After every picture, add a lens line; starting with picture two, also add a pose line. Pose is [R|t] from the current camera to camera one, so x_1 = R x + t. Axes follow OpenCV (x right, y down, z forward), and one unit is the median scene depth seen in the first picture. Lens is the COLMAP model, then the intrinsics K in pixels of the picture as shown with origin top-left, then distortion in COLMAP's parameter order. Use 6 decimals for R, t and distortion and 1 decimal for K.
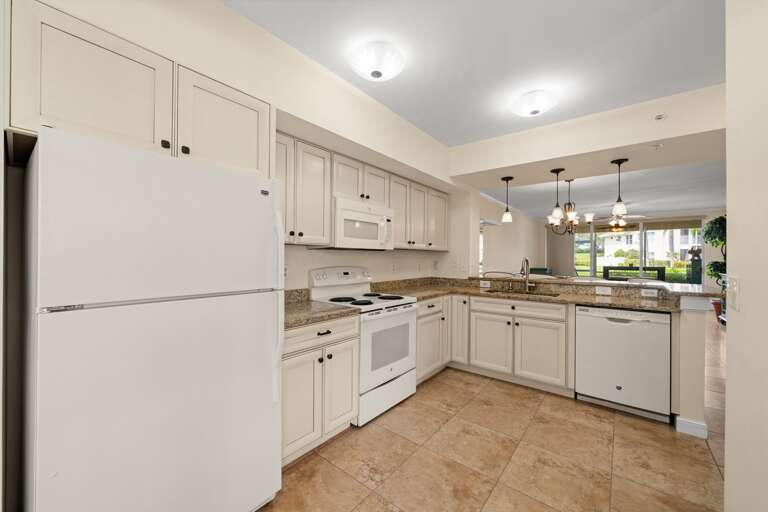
lens RADIAL K [[294.9, 0, 381.1], [0, 294.9, 255.9], [0, 0, 1]] dist [-0.001270, -0.000327]
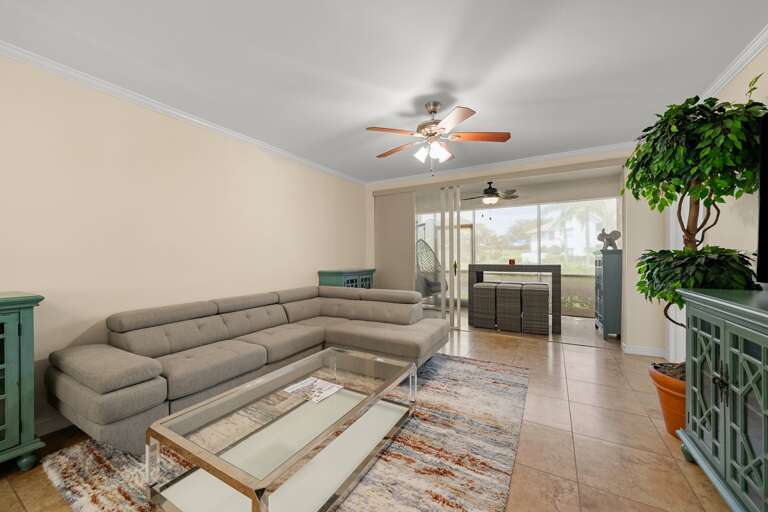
lens RADIAL K [[294.9, 0, 380.2], [0, 294.9, 255.1], [0, 0, 1]] dist [-0.001270, -0.000327]
pose [[0.987860, -0.007713, 0.155155, 1.636139], [0.007075, 0.999964, 0.004661, 0.042200], [-0.155186, -0.003507, 0.987879, 1.527039]]
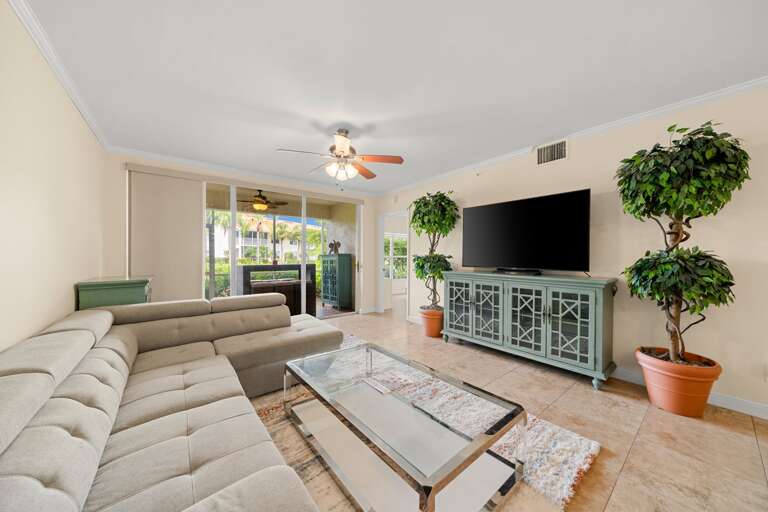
lens RADIAL K [[261.6, 0, 381.8], [0, 261.6, 258.6], [0, 0, 1]] dist [-0.000714, -0.000030]
pose [[0.214575, -0.009604, 0.976660, 1.019918], [-0.006900, 0.999912, 0.011349, 0.042717], [-0.976683, -0.009174, 0.214490, 2.050697]]
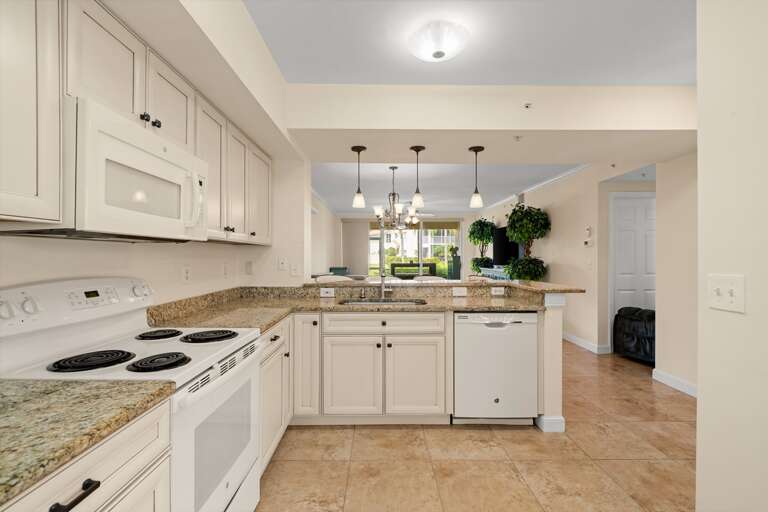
lens RADIAL K [[353.9, 0, 379.0], [0, 353.9, 256.8], [0, 0, 1]] dist [0.001054, -0.000469]
pose [[0.773899, -0.007522, 0.633265, -0.116717], [0.001863, 0.999952, 0.009600, 0.001173], [-0.633307, -0.006249, 0.773876, 0.324567]]
